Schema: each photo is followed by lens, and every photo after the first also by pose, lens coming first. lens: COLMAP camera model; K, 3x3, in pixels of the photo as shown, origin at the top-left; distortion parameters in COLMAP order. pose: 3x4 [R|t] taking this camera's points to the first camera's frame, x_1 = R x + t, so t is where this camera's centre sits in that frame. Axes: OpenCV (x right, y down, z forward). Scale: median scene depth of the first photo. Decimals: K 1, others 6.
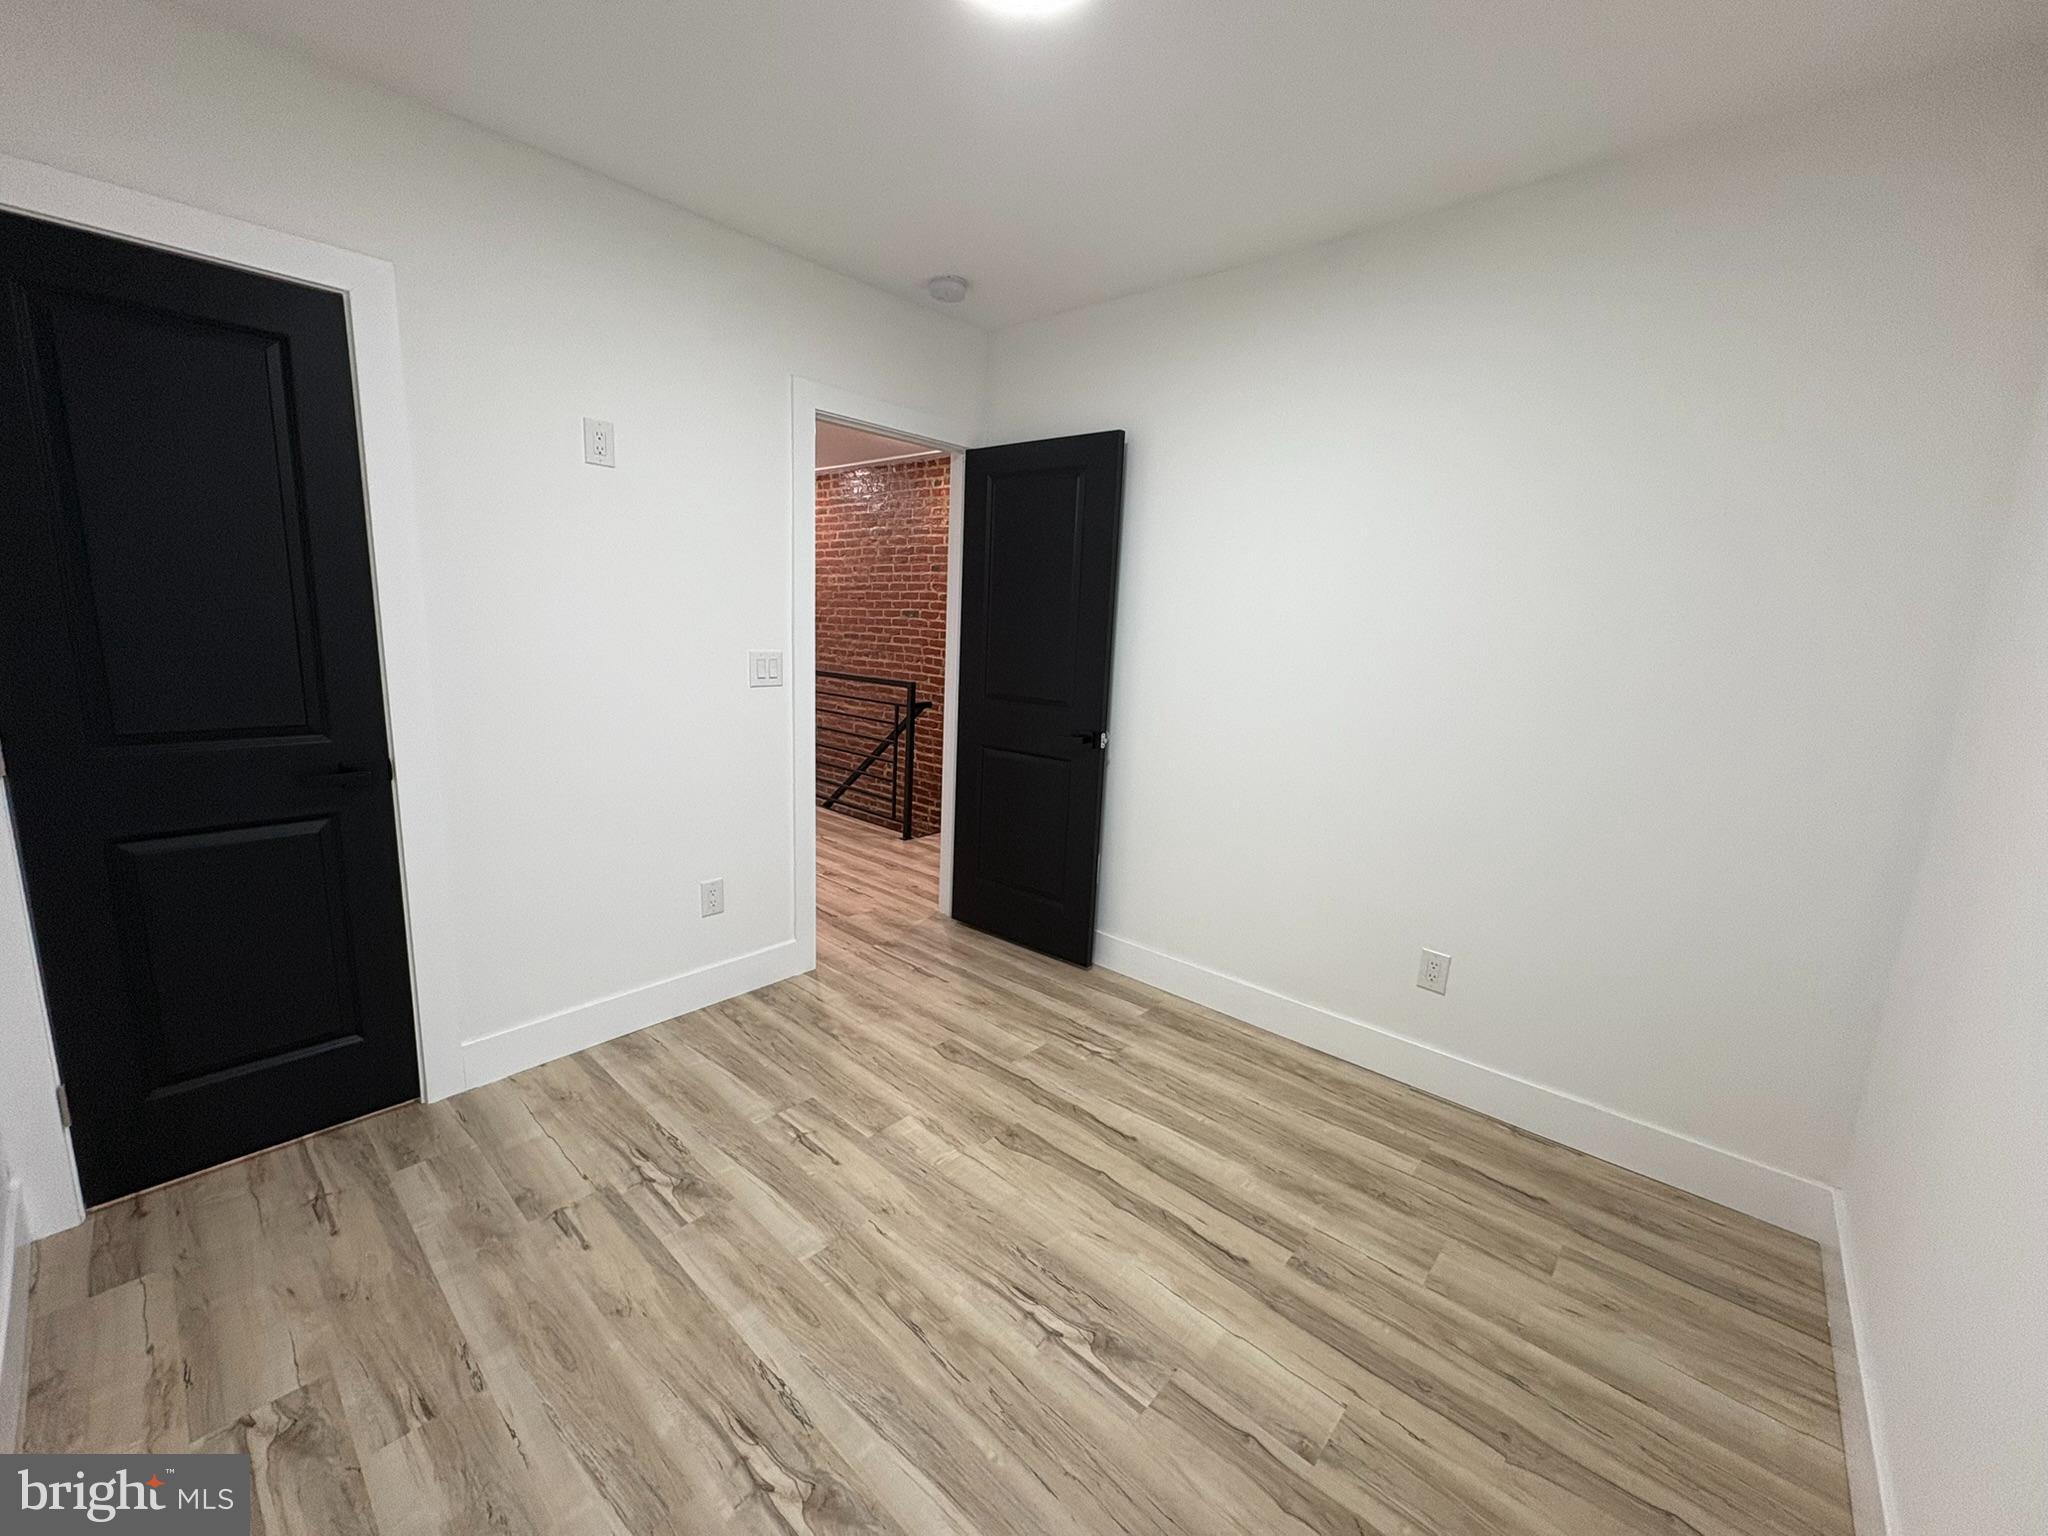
lens RADIAL K [[809.8, 0, 1025.4], [0, 809.8, 763.1], [0, 0, 1]] dist [0.001858, -0.000532]
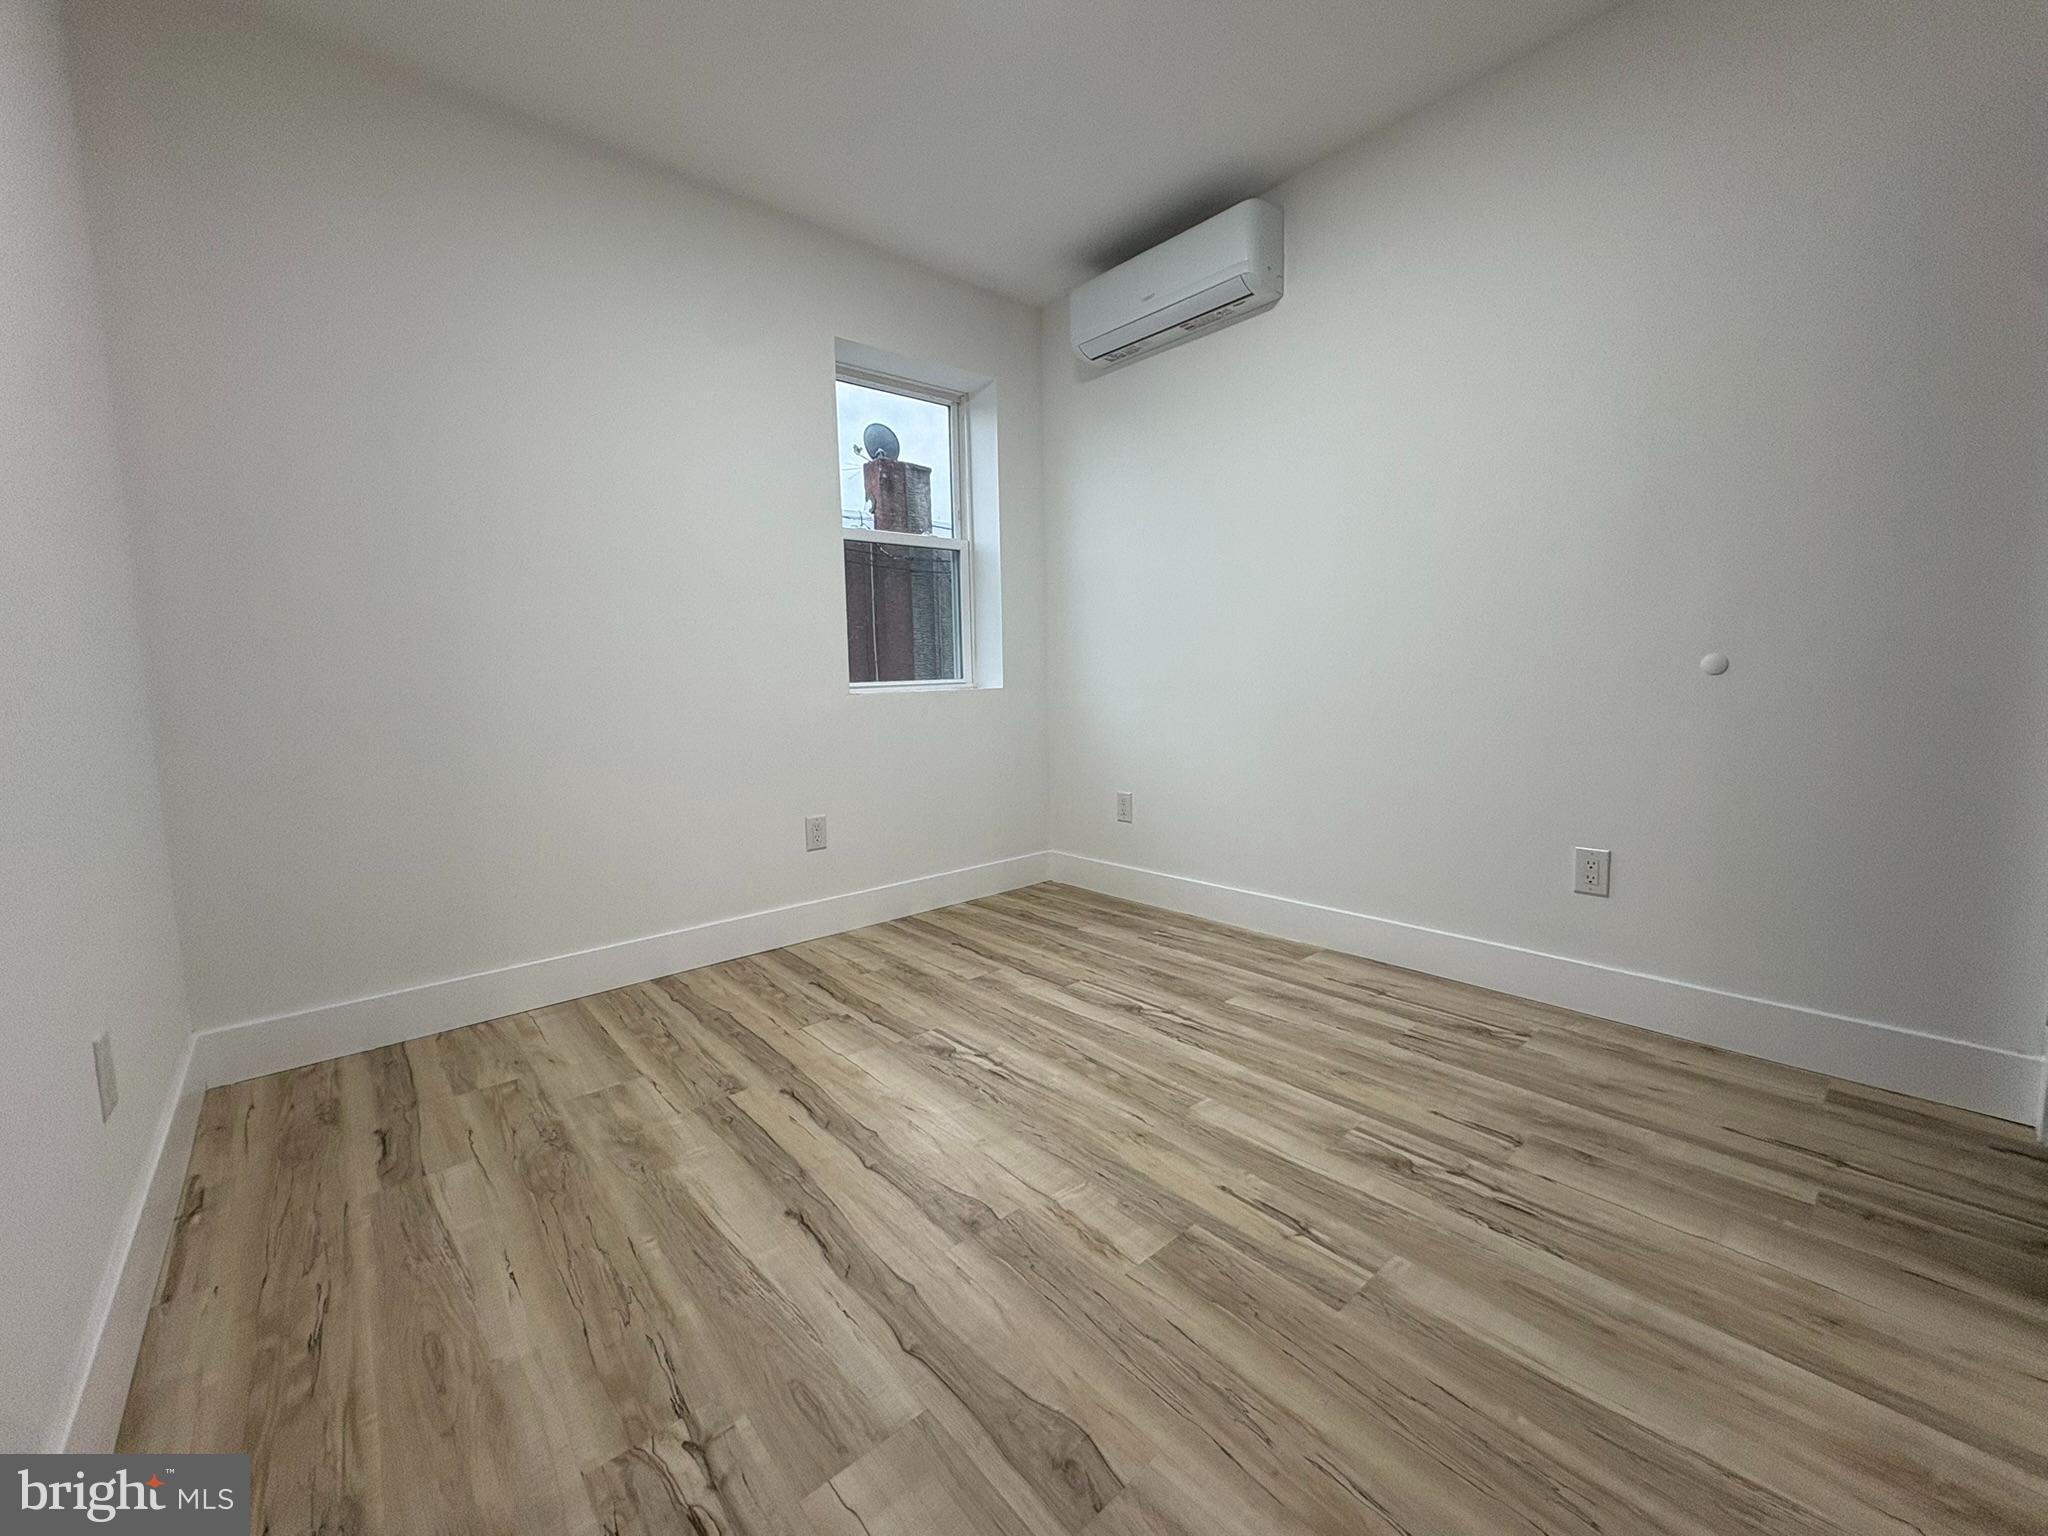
lens RADIAL K [[809.8, 0, 1027.7], [0, 809.8, 769.4], [0, 0, 1]] dist [0.001858, -0.000532]
pose [[-0.992715, -0.030353, 0.116598, -0.141300], [0.005684, 0.954872, 0.296965, -0.083385], [-0.120350, 0.295464, -0.947743, 1.705941]]
